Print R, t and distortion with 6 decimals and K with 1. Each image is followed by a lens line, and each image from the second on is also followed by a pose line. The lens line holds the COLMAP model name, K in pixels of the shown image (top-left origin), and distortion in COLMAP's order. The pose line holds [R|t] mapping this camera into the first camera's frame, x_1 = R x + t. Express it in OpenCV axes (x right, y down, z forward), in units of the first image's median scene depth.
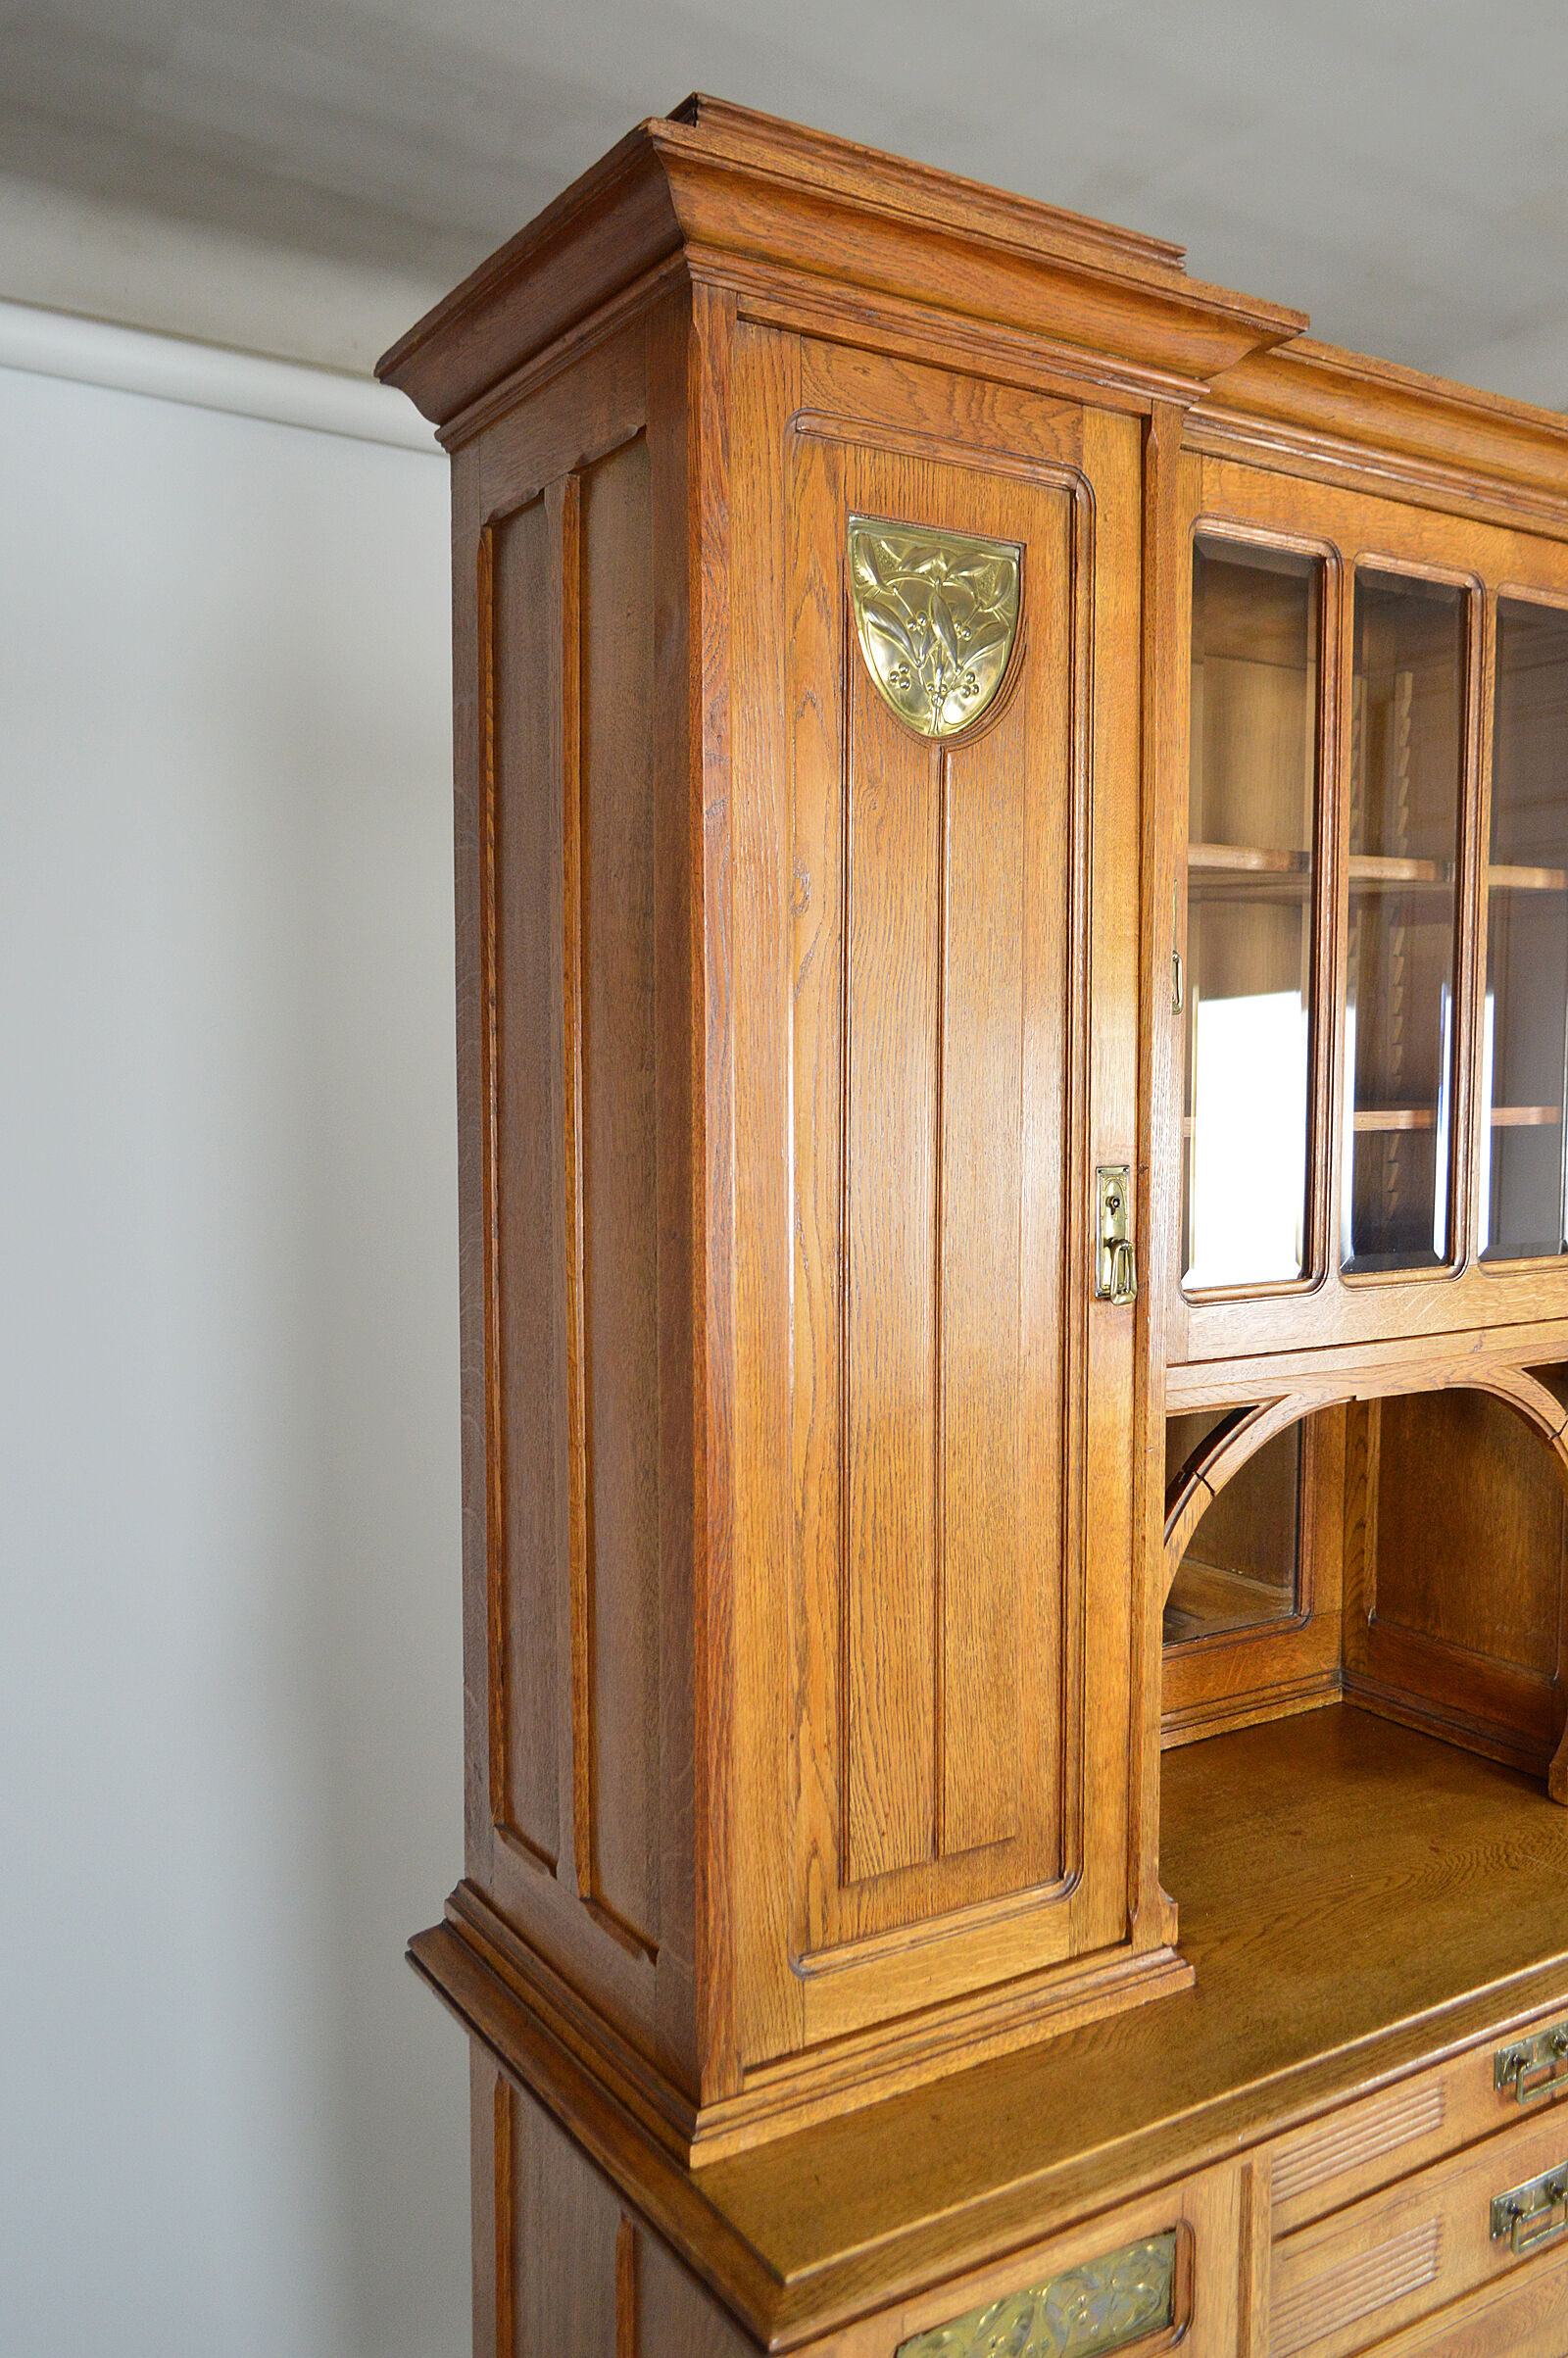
lens RADIAL K [[1853.7, 0, 775.6], [0, 1853.7, 1179.9], [0, 0, 1]] dist [-0.015262, 0.004938]
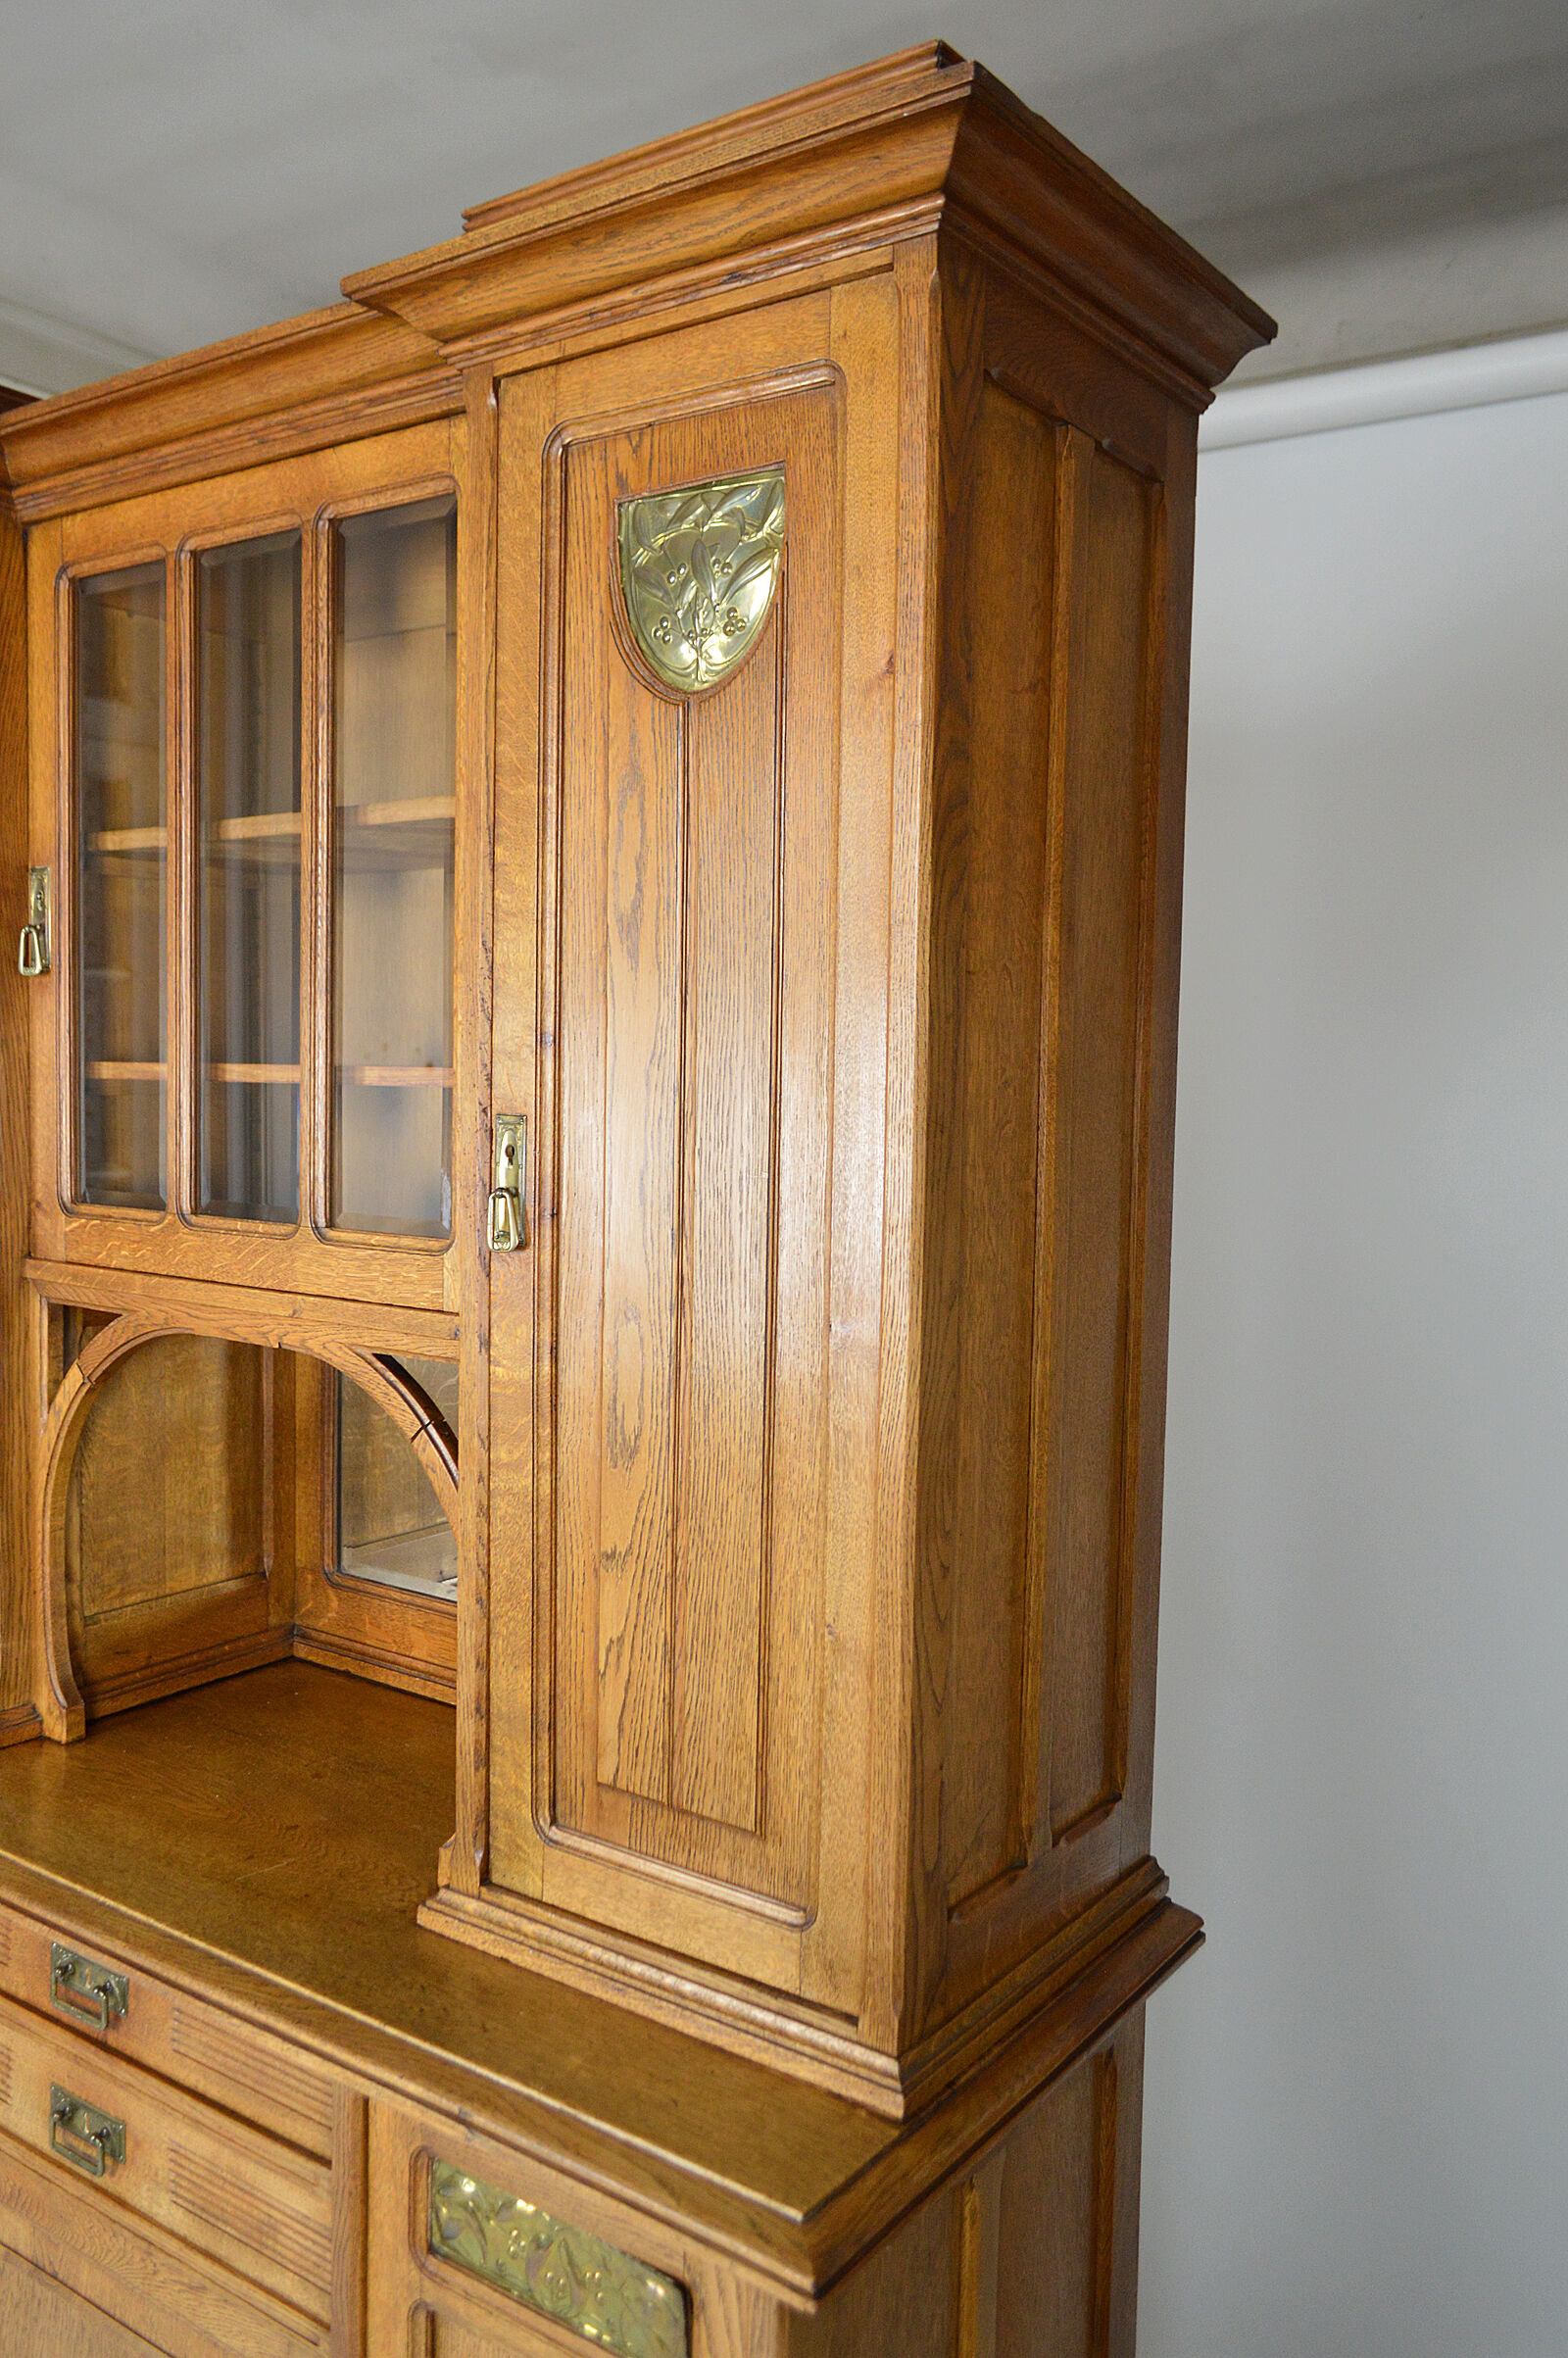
lens RADIAL K [[1853.7, 0, 780.6], [0, 1853.7, 1183.7], [0, 0, 1]] dist [-0.015262, 0.004938]
pose [[0.385525, 0.065076, -0.920400, 1.605015], [-0.081178, 0.996034, 0.036421, -0.036802], [0.919119, 0.060675, 0.389279, 1.011344]]
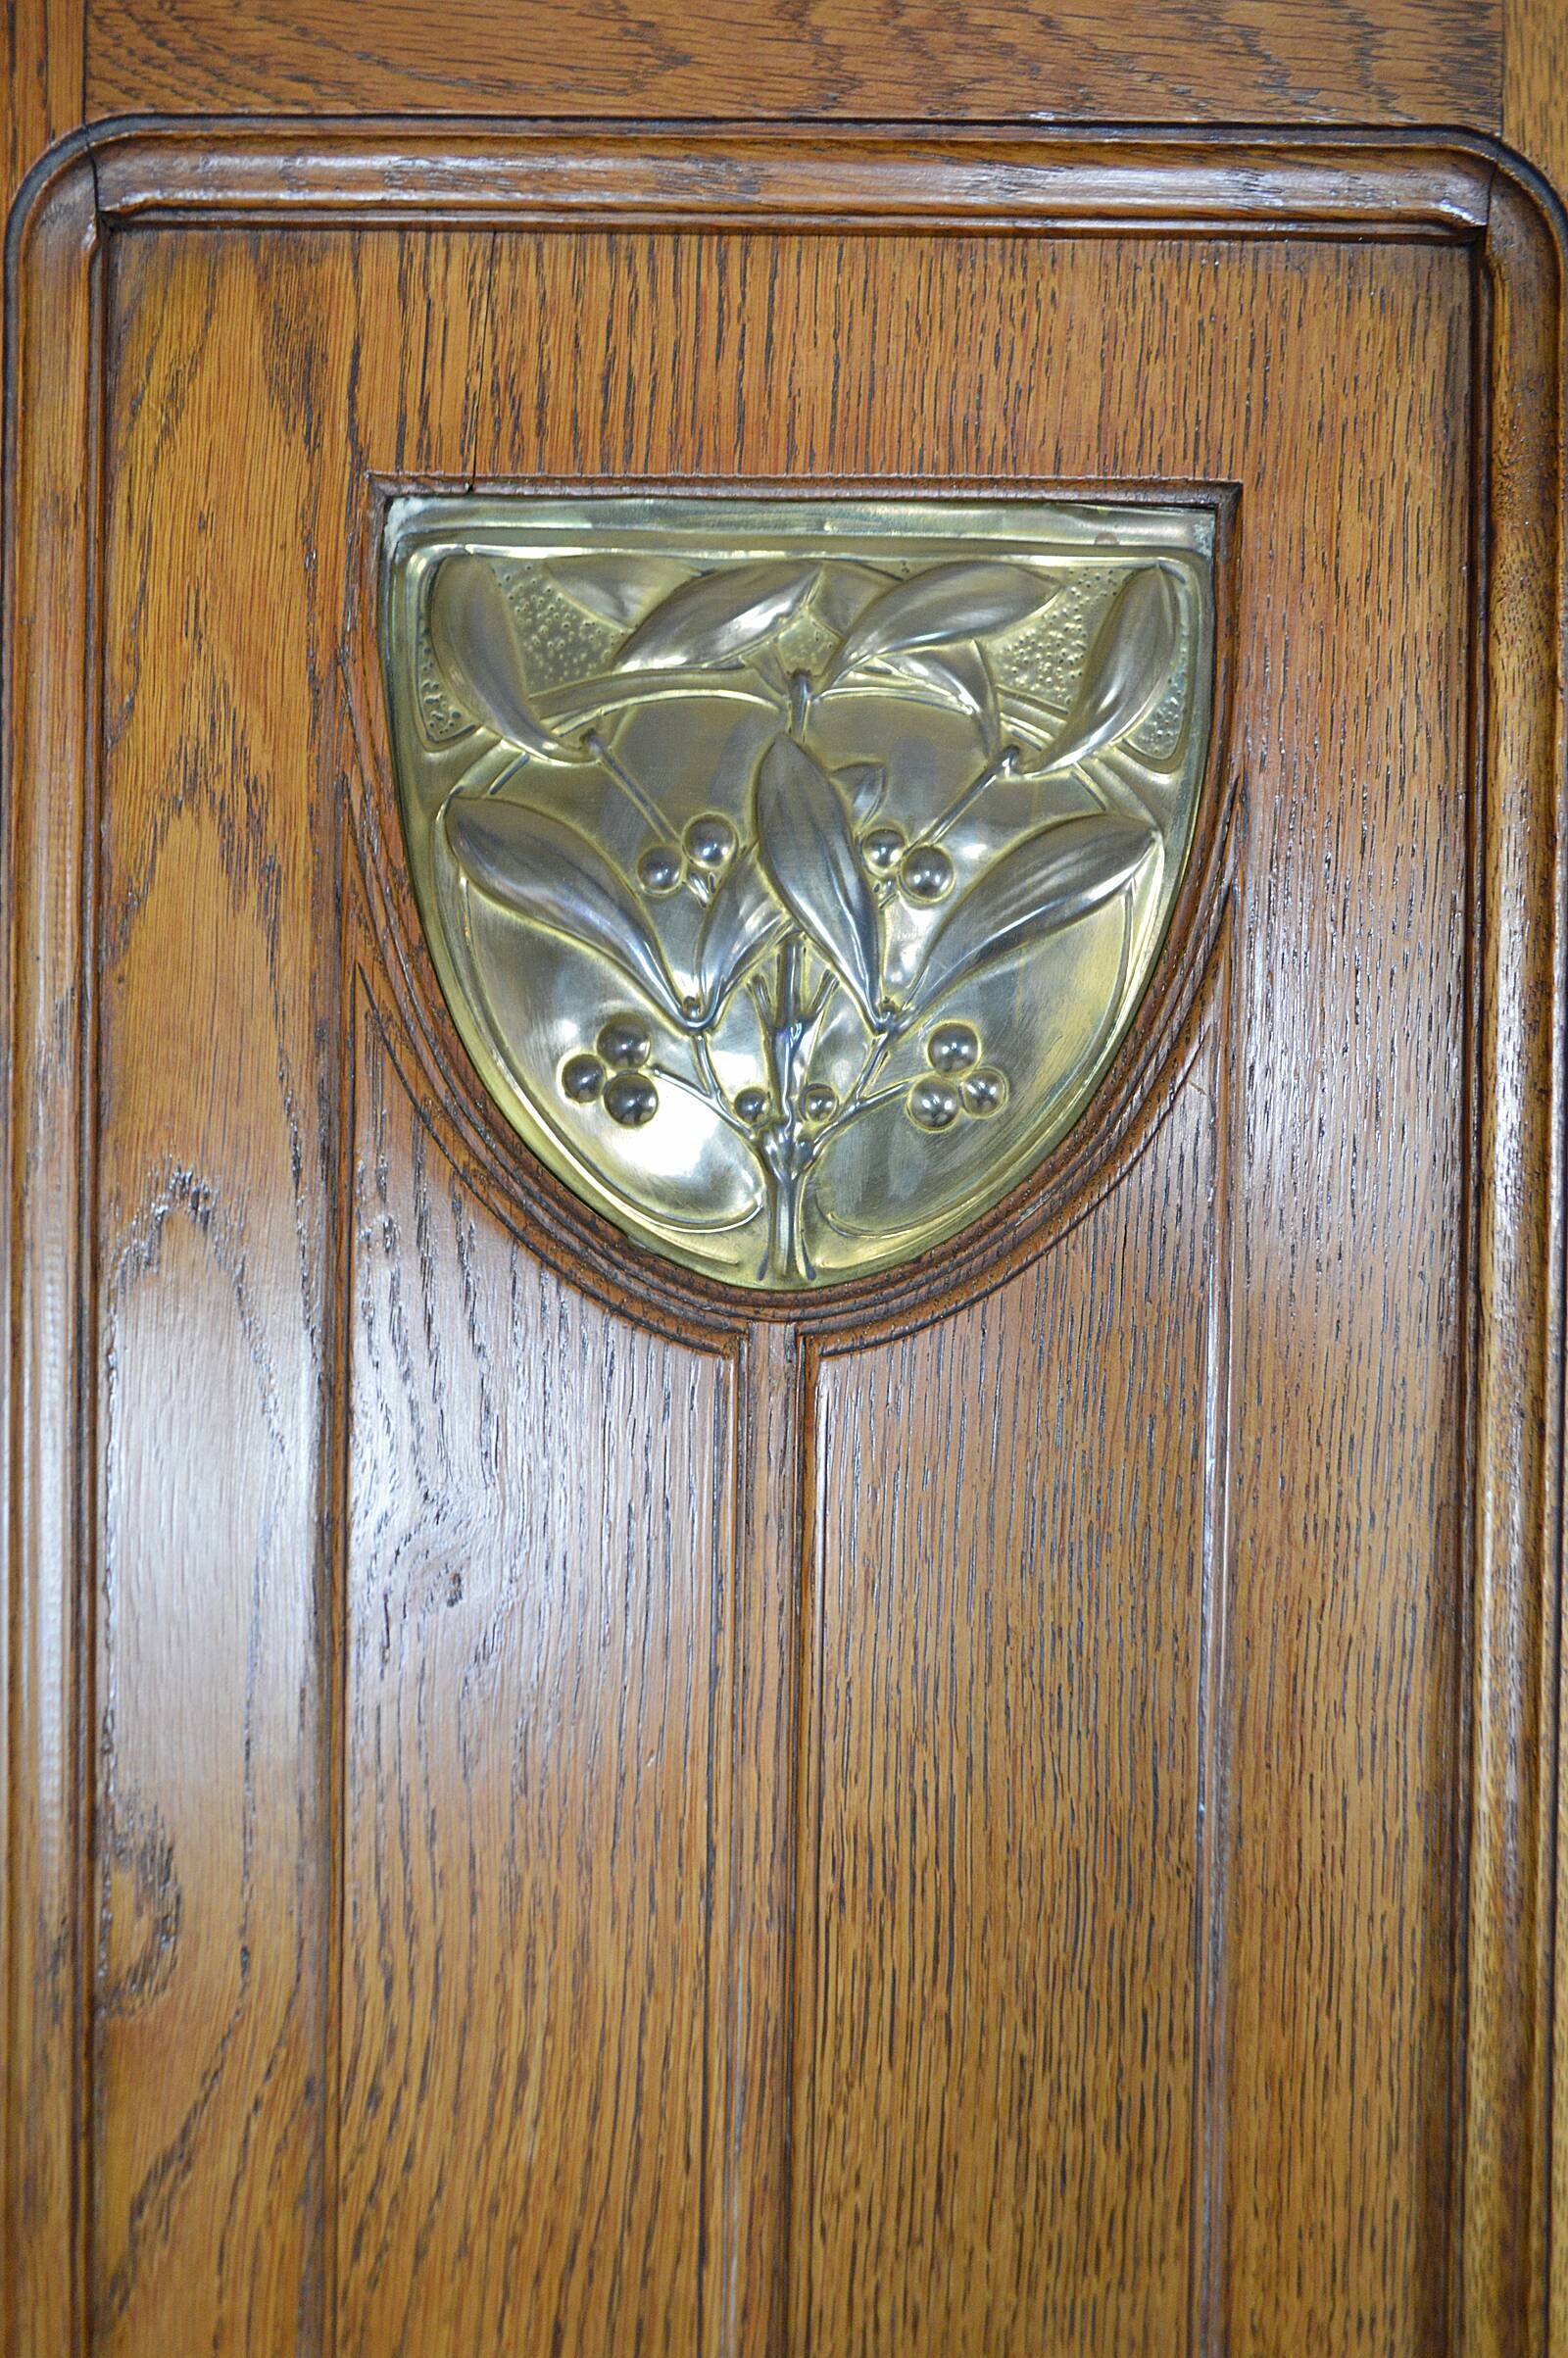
lens RADIAL K [[1853.7, 0, 782.2], [0, 1853.7, 1180.9], [0, 0, 1]] dist [-0.015262, 0.004938]
pose [[0.842168, 0.019078, -0.538878, 0.206402], [-0.052010, 0.997588, -0.045963, -0.225029], [0.536702, 0.066736, 0.841129, 0.726072]]
